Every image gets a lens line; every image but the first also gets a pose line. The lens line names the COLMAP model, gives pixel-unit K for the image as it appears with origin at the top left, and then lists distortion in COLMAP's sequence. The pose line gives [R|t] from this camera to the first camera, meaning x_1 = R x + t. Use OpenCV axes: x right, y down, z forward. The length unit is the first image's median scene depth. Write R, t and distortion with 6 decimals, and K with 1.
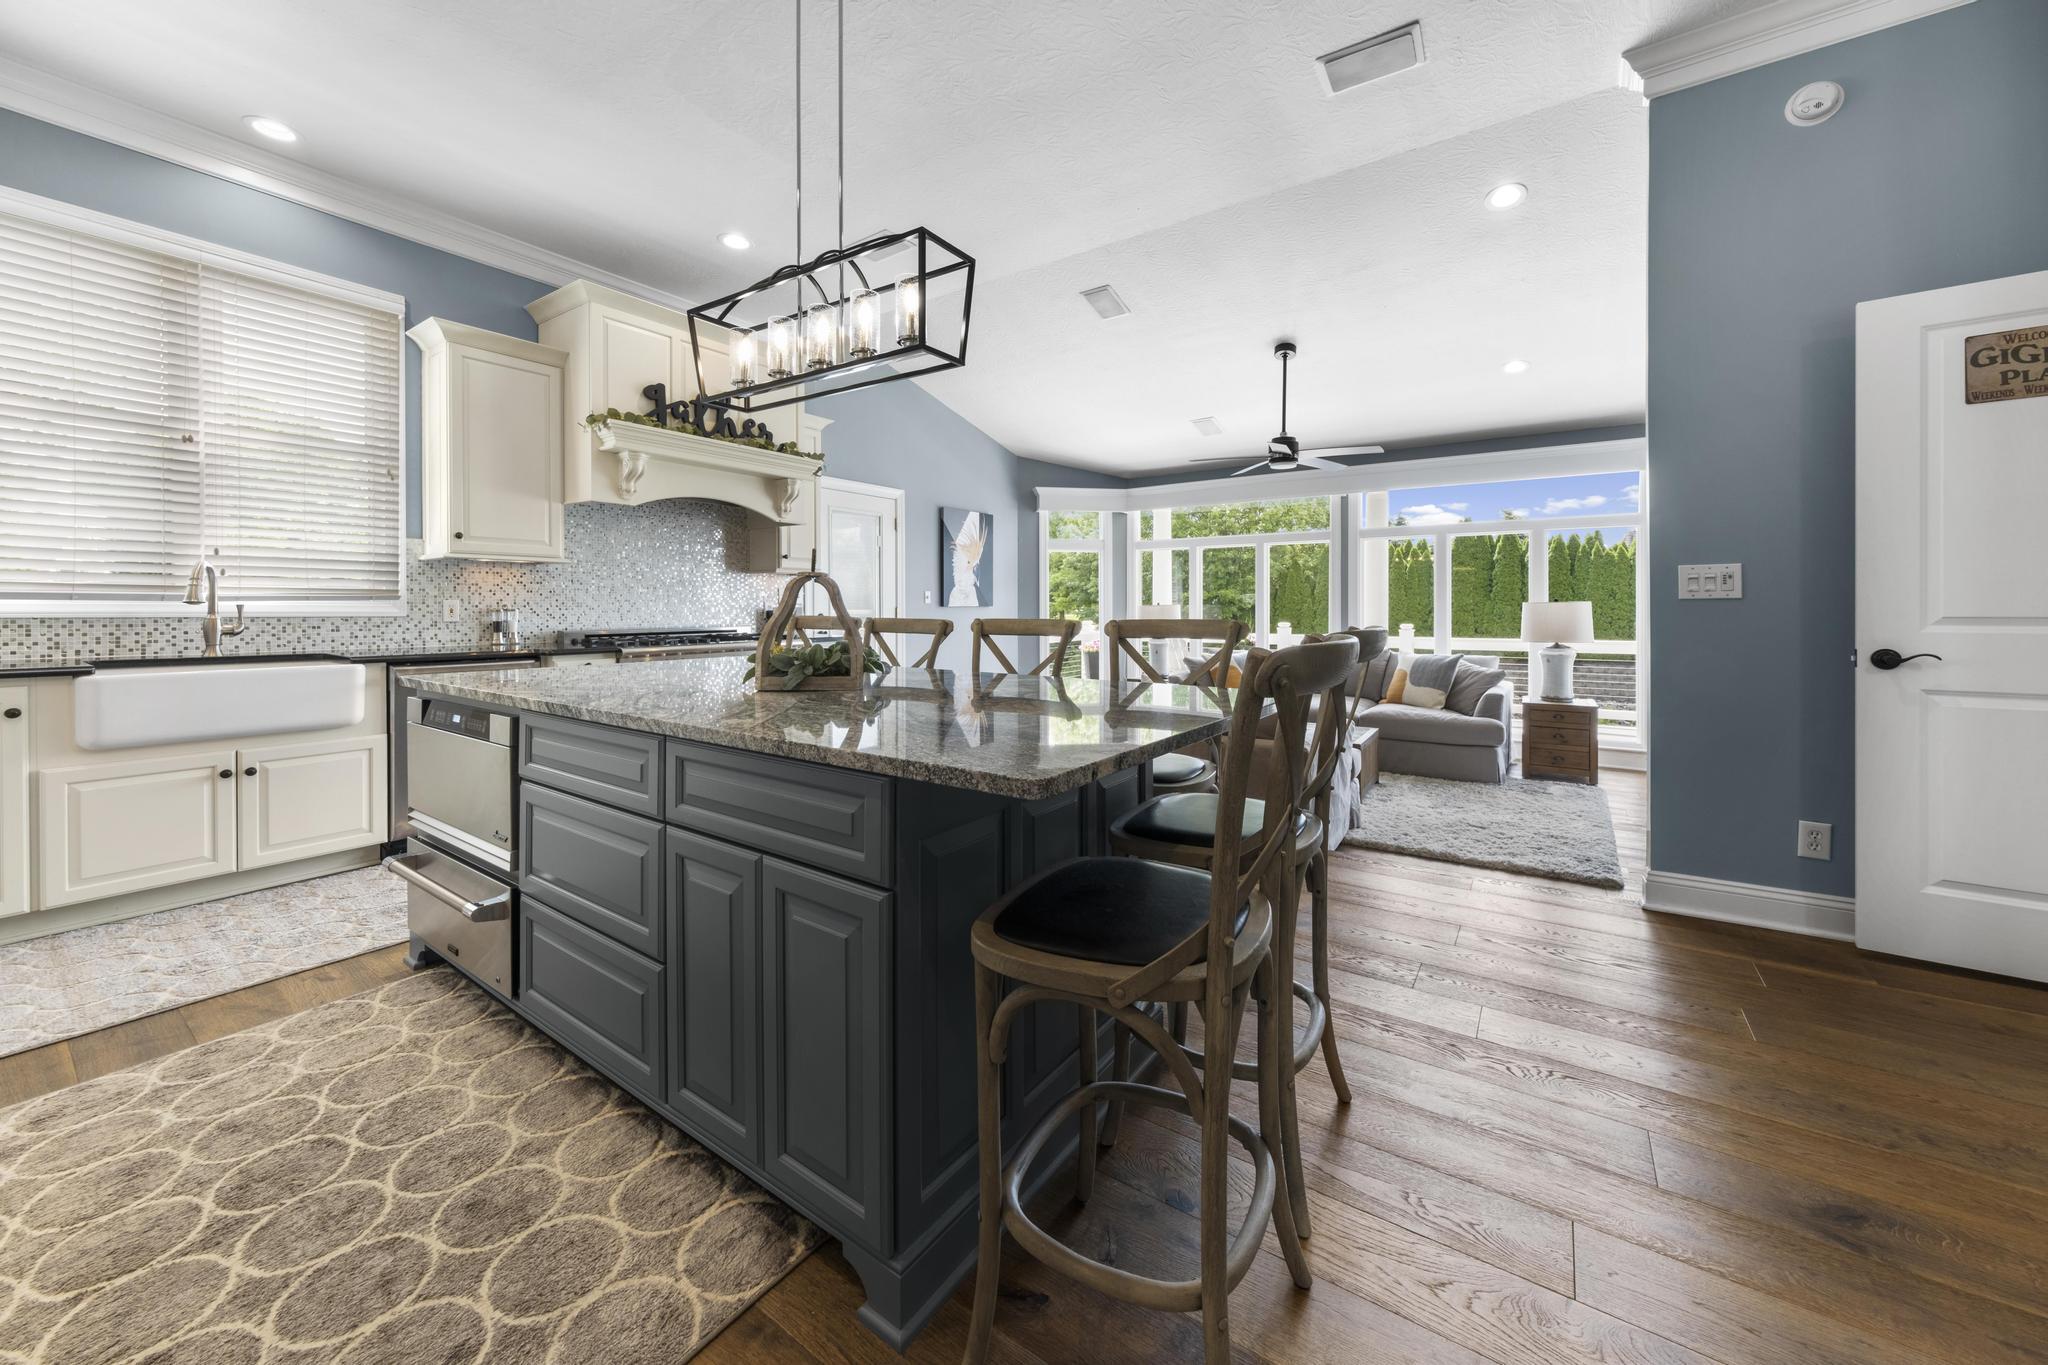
lens RADIAL K [[752.7, 0, 1024.0], [0, 752.7, 616.3], [0, 0, 1]] dist [0.002481, 0.000569]
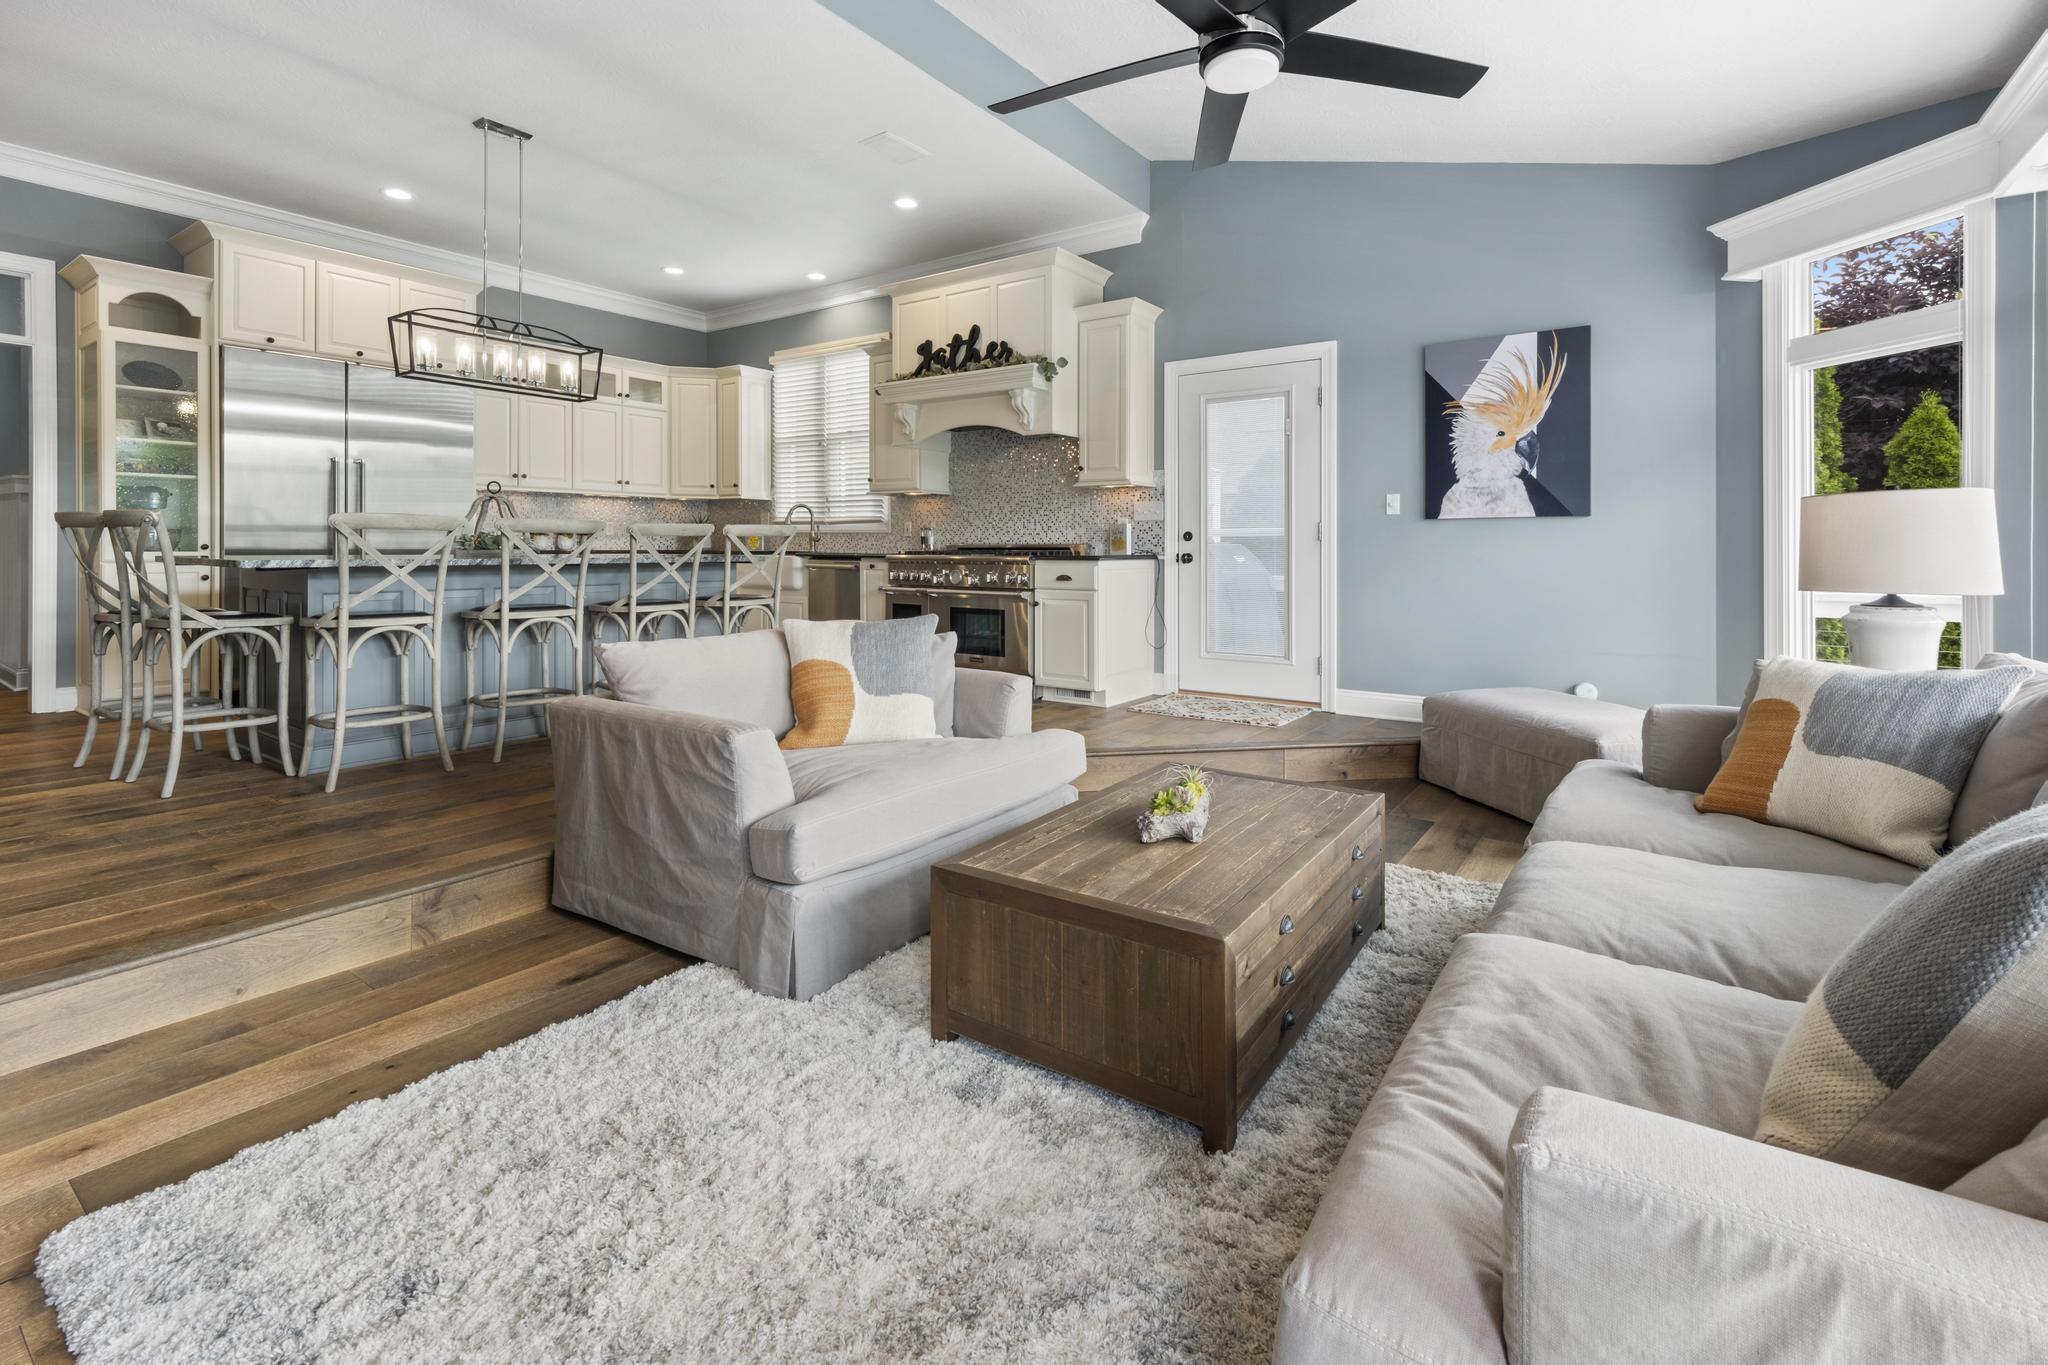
lens RADIAL K [[901.1, 0, 999.5], [0, 901.1, 545.7], [0, 0, 1]] dist [0.003787, 0.000165]
pose [[-0.011268, -0.000564, -0.999936, 1.026773], [-0.017736, 0.999843, -0.000364, 0.022270], [0.999779, 0.017730, -0.011276, 1.207905]]
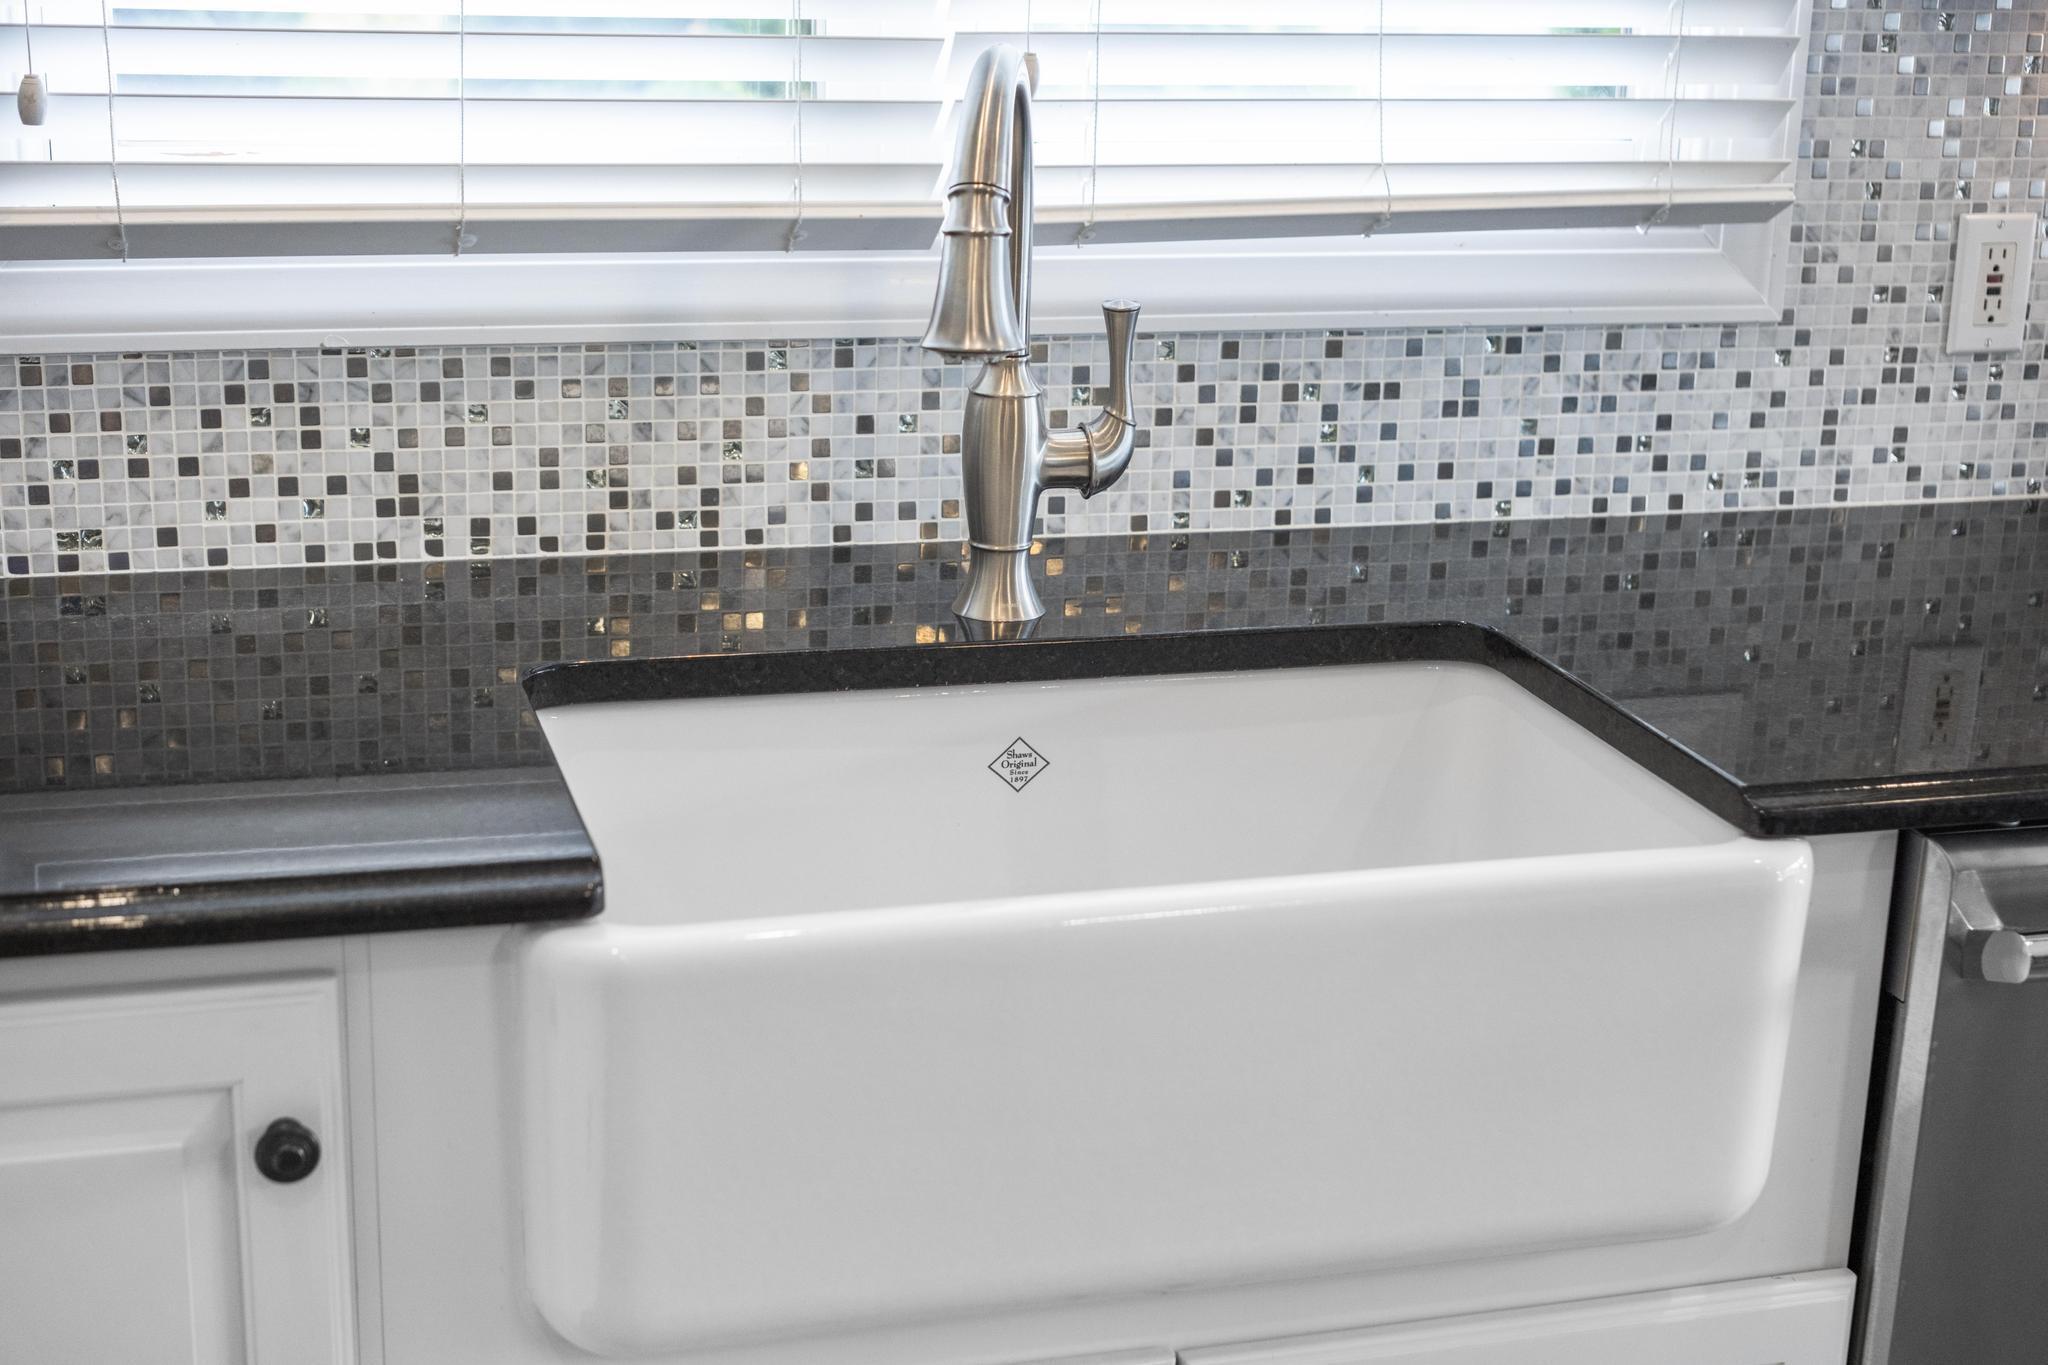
lens RADIAL K [[2922.7, 0, 1017.4], [0, 2922.7, 687.7], [0, 0, 1]] dist [-0.002309, 0.000000]
pose [[0.777613, 0.188152, -0.599931, -0.541977], [-0.026204, 0.963043, 0.268069, -0.082730], [0.628197, -0.192733, 0.753805, 0.408451]]
